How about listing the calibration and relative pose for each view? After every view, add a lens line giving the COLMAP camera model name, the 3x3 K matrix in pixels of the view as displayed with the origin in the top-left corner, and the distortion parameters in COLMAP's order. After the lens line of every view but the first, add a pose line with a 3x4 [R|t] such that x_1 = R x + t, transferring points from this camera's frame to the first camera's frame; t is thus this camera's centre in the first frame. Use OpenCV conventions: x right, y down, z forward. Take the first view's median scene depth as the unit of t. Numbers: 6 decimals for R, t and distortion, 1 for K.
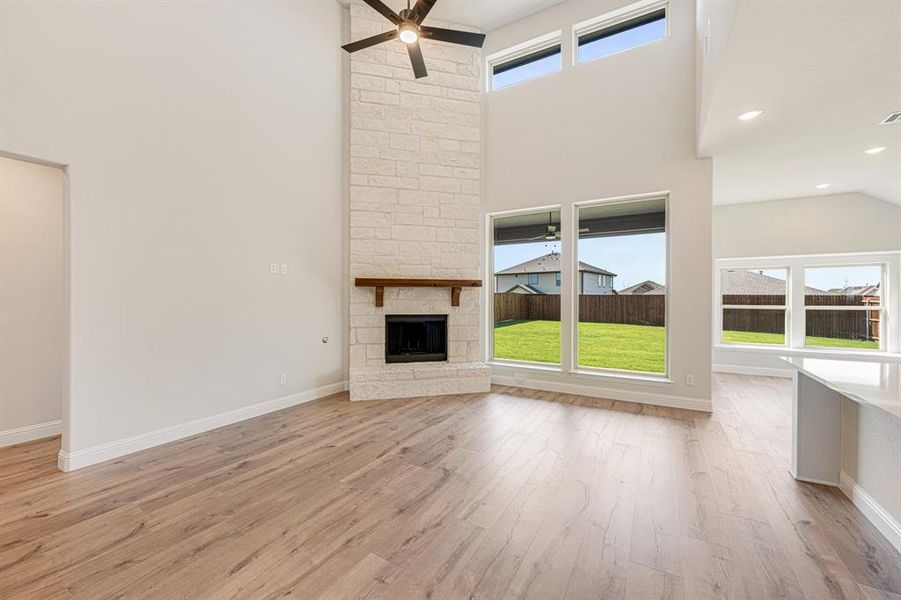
lens RADIAL K [[365.3, 0, 450.5], [0, 365.3, 300.0], [0, 0, 1]] dist [-0.001362, -0.000194]
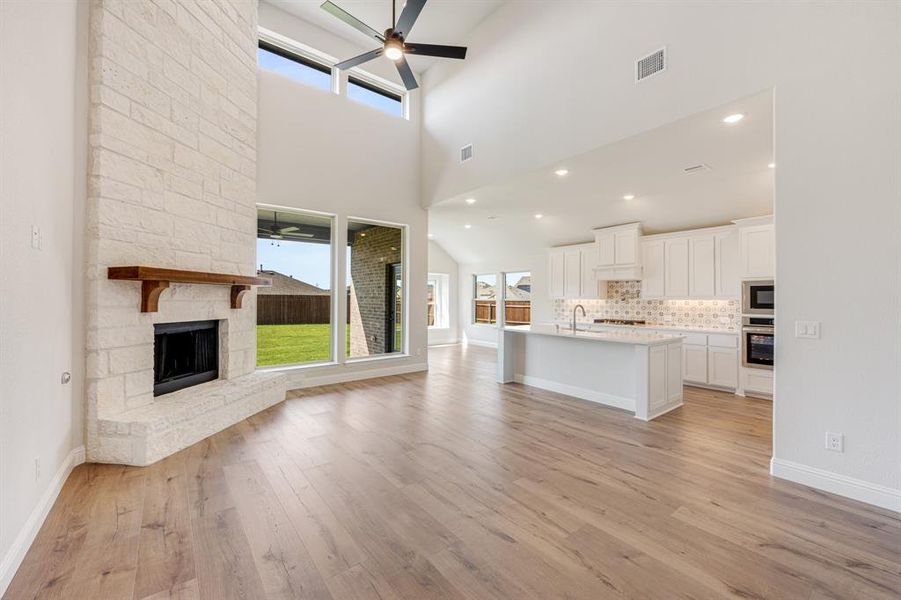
lens RADIAL K [[365.3, 0, 450.5], [0, 365.3, 300.0], [0, 0, 1]] dist [-0.001362, -0.000194]
pose [[0.359364, -0.004550, 0.933186, -0.598926], [0.001951, 0.999990, 0.004125, -0.004957], [-0.933195, 0.000338, 0.359369, 0.267366]]
